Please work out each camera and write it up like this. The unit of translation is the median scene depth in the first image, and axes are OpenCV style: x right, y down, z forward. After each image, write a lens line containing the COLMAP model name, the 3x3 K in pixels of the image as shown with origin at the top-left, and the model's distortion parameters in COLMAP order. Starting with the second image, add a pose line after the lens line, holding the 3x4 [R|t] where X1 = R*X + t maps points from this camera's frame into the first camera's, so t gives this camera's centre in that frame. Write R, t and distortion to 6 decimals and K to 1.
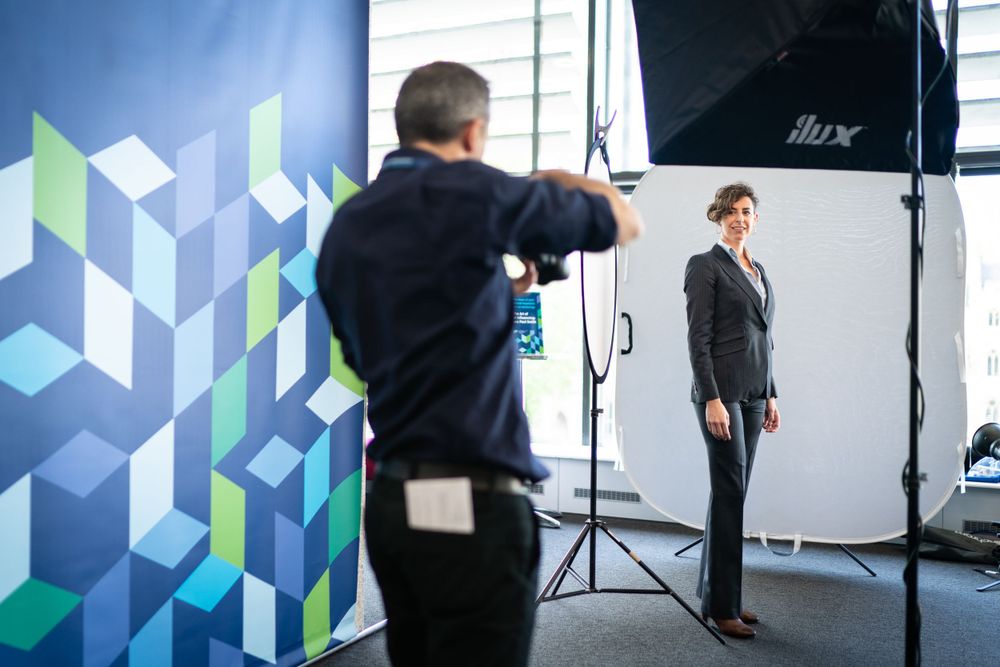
lens RADIAL K [[989.8, 0, 500.2], [0, 989.8, 336.5], [0, 0, 1]] dist [-0.011622, 0.000000]
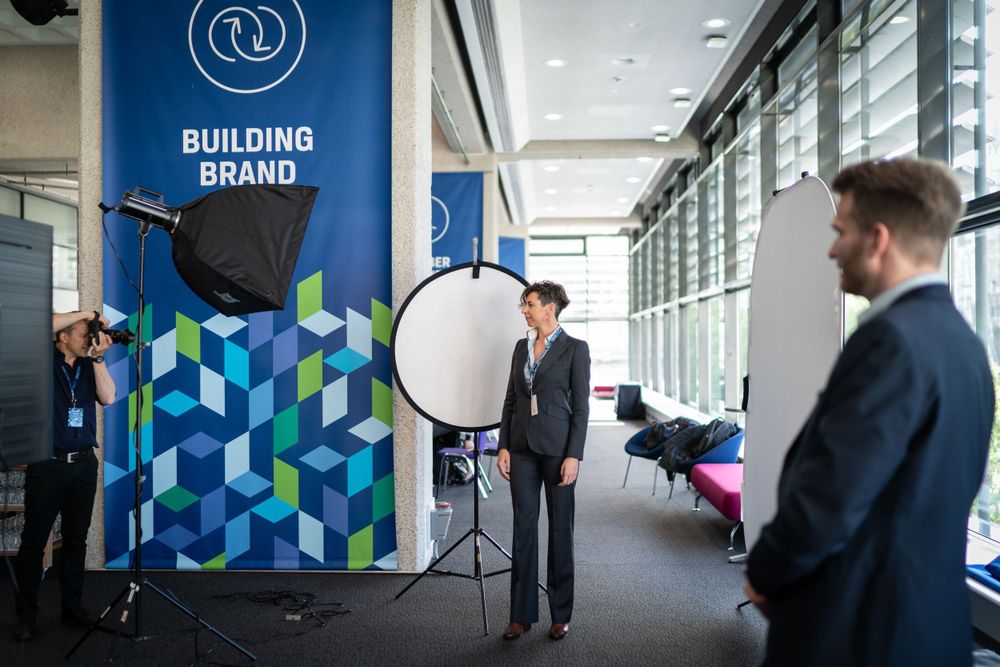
lens RADIAL K [[989.8, 0, 500.2], [0, 989.8, 334.3], [0, 0, 1]] dist [-0.011622, 0.000000]
pose [[0.365668, -0.019421, -0.930543, 1.915231], [0.005389, 0.999810, -0.018749, -0.089365], [0.930730, 0.001841, 0.365703, 0.679055]]
